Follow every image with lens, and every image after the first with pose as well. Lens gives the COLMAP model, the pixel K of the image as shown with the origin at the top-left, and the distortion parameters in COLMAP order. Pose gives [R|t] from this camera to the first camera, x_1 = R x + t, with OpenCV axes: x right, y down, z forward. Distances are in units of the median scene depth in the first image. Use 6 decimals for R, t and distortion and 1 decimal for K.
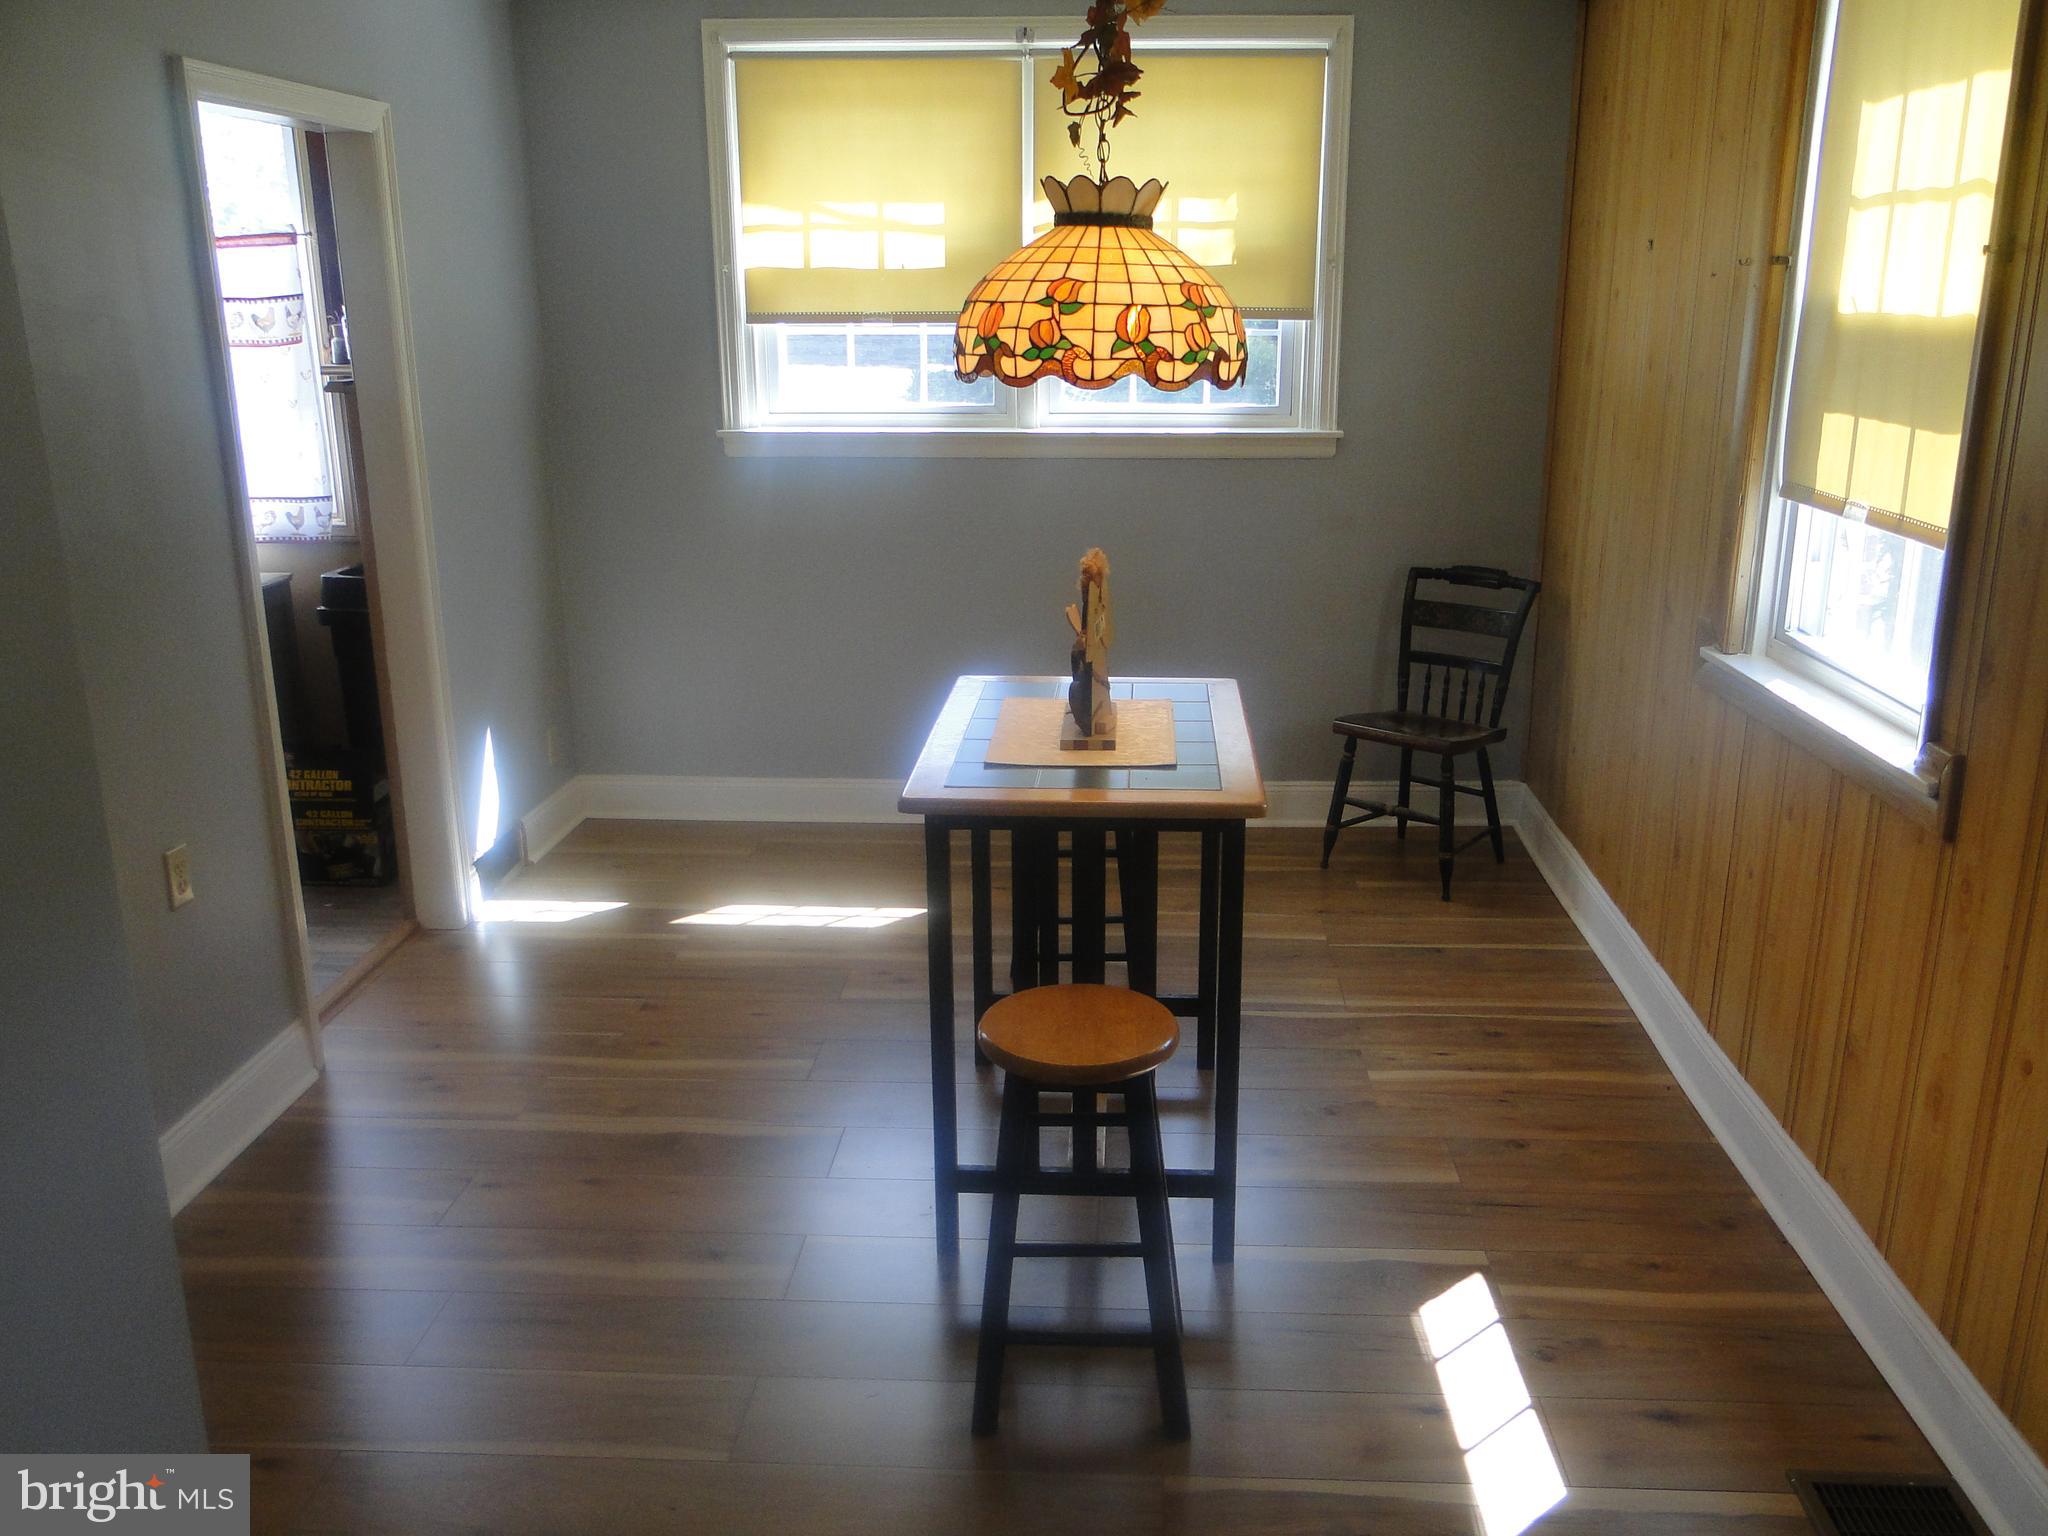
lens RADIAL K [[1701.5, 0, 1035.0], [0, 1701.5, 763.7], [0, 0, 1]] dist [0.015556, -0.012600]
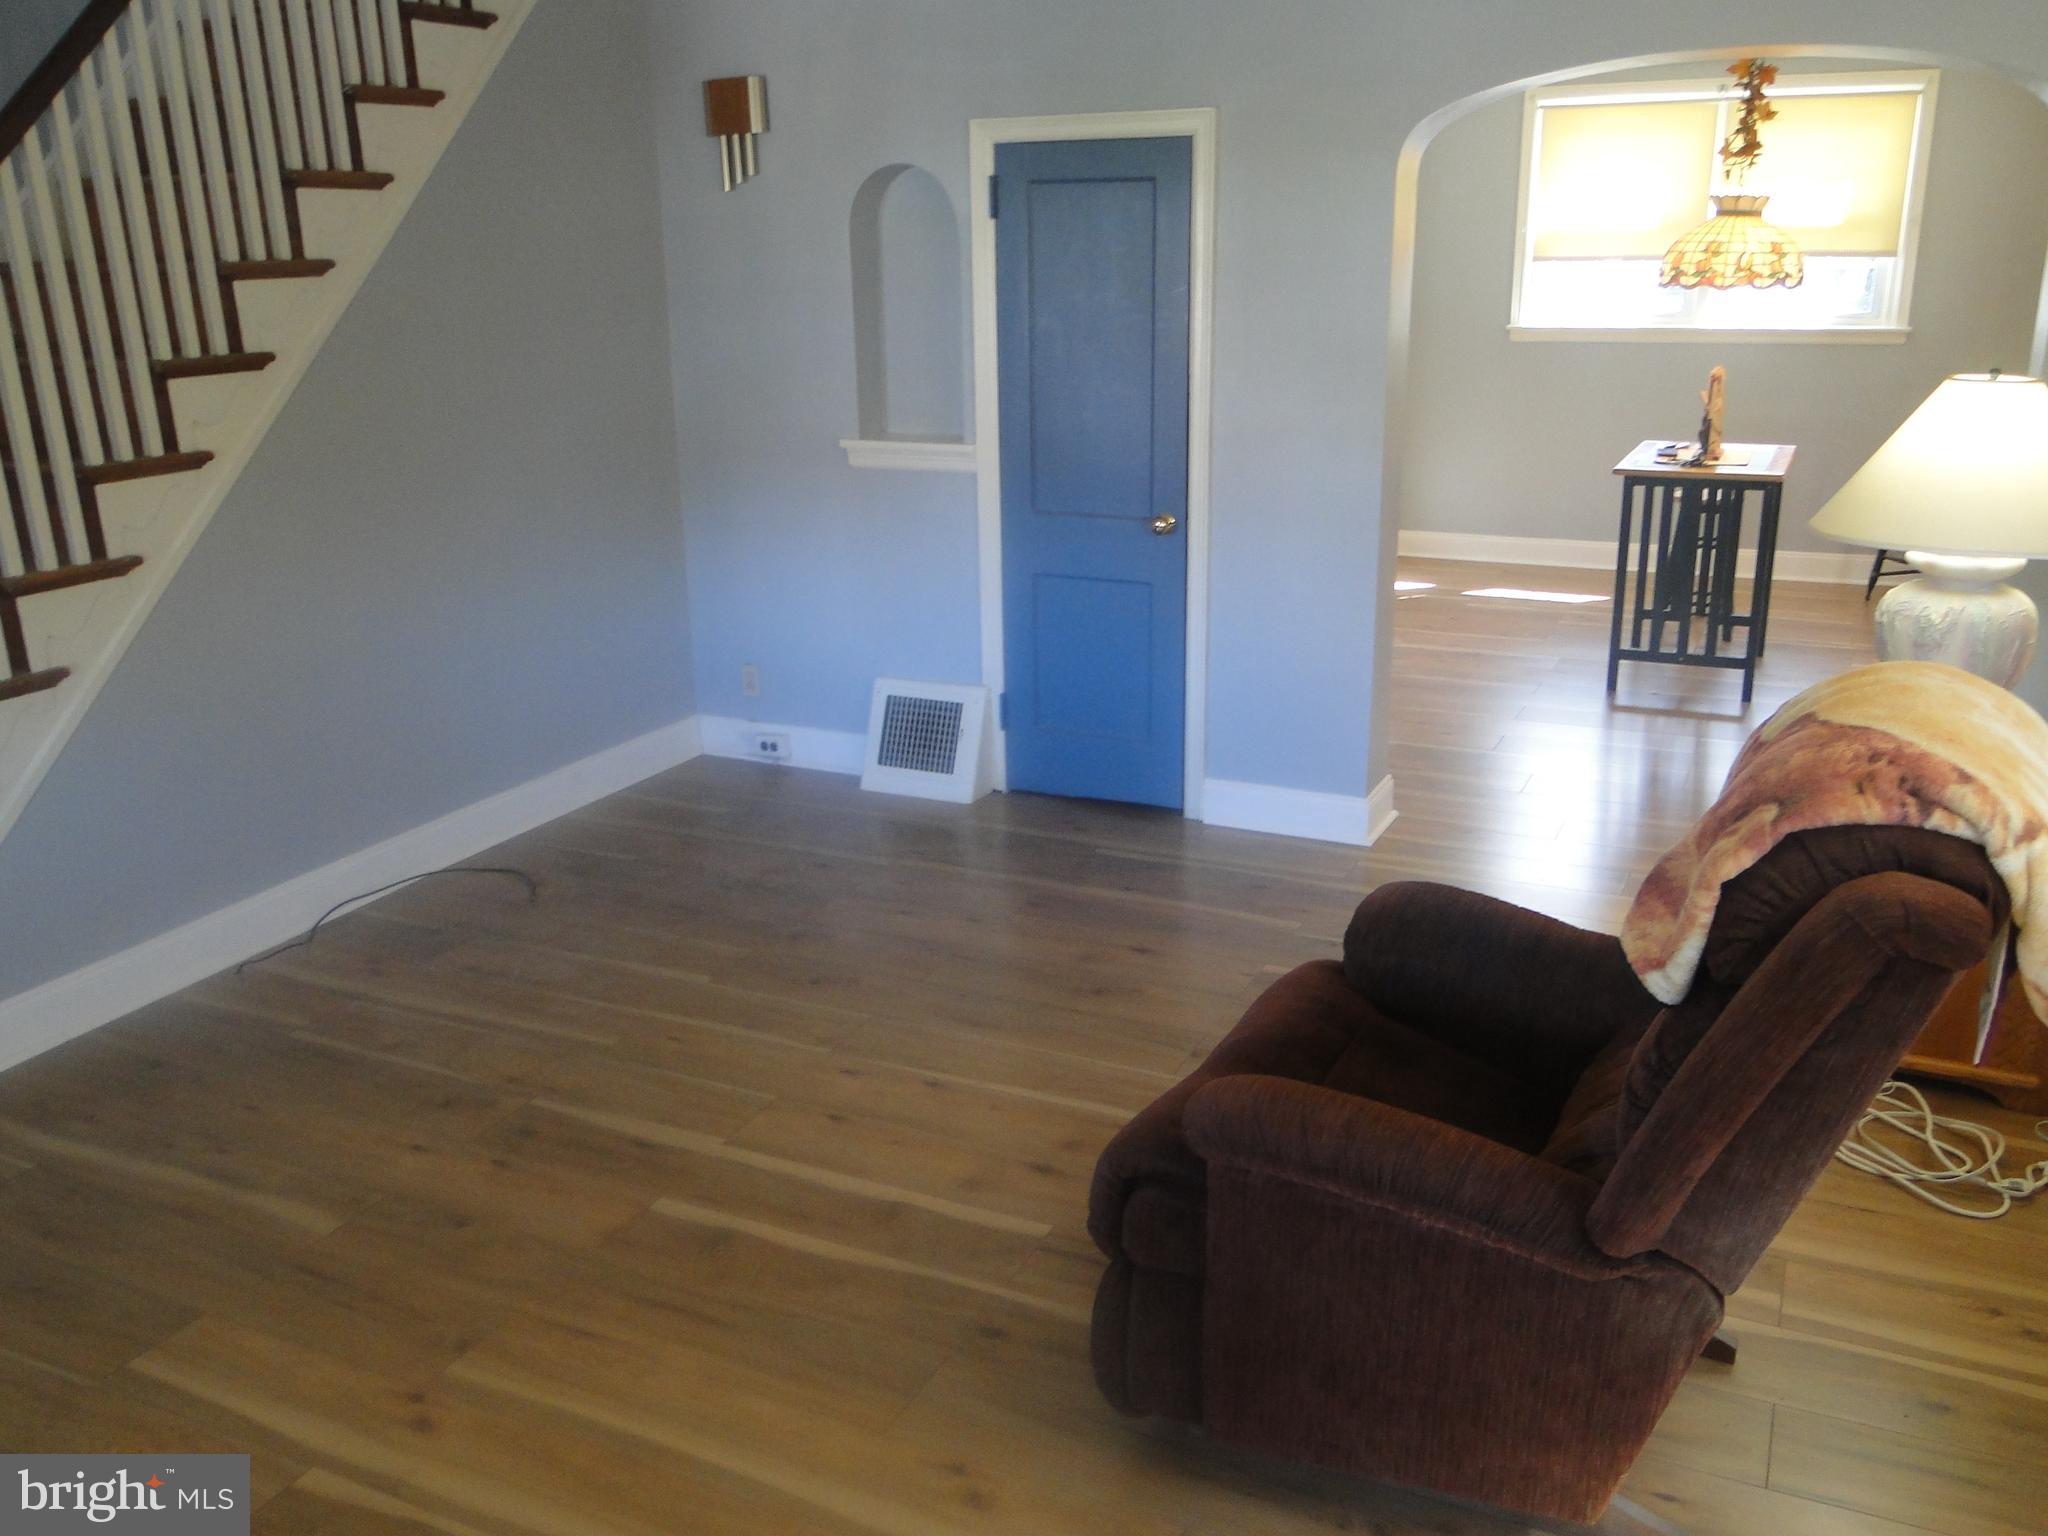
lens RADIAL K [[1701.5, 0, 1045.4], [0, 1701.5, 770.8], [0, 0, 1]] dist [0.015556, -0.012600]
pose [[0.929395, 0.099262, -0.355488, 0.065154], [-0.086262, 0.994900, 0.052279, 0.363797], [0.358865, -0.017923, 0.933218, -1.410002]]
